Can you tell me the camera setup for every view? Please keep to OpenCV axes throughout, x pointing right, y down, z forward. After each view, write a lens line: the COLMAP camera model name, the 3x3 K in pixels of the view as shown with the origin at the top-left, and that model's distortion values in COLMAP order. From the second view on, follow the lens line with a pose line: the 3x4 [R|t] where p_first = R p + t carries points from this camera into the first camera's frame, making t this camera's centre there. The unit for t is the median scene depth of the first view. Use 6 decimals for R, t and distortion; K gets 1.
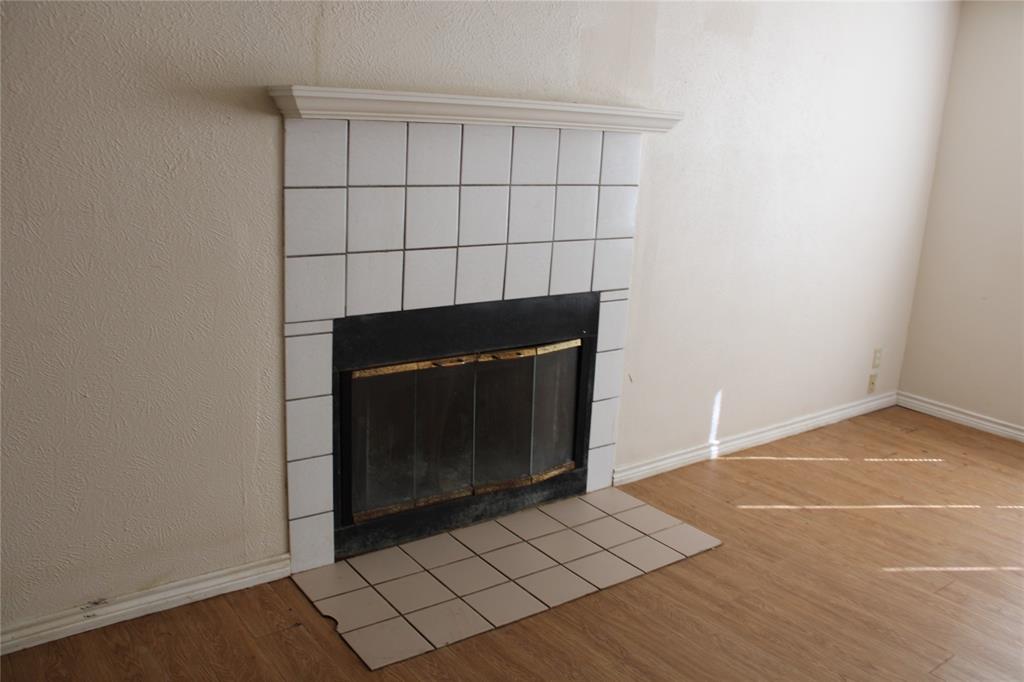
lens RADIAL K [[836.6, 0, 512.0], [0, 836.6, 341.0], [0, 0, 1]] dist [-0.171517, 0.157501]
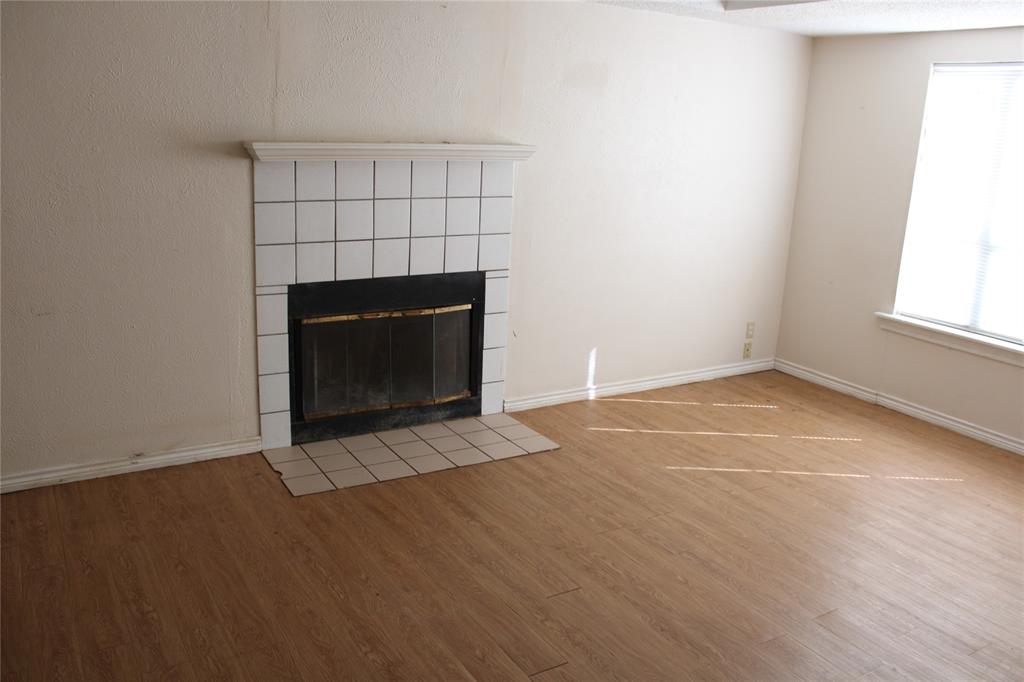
lens RADIAL K [[836.6, 0, 512.0], [0, 836.6, 341.0], [0, 0, 1]] dist [-0.171517, 0.157501]
pose [[0.995551, 0.016812, -0.092709, 0.310455], [-0.016293, 0.999847, 0.006351, 0.055000], [0.092801, -0.004812, 0.995673, -0.458230]]
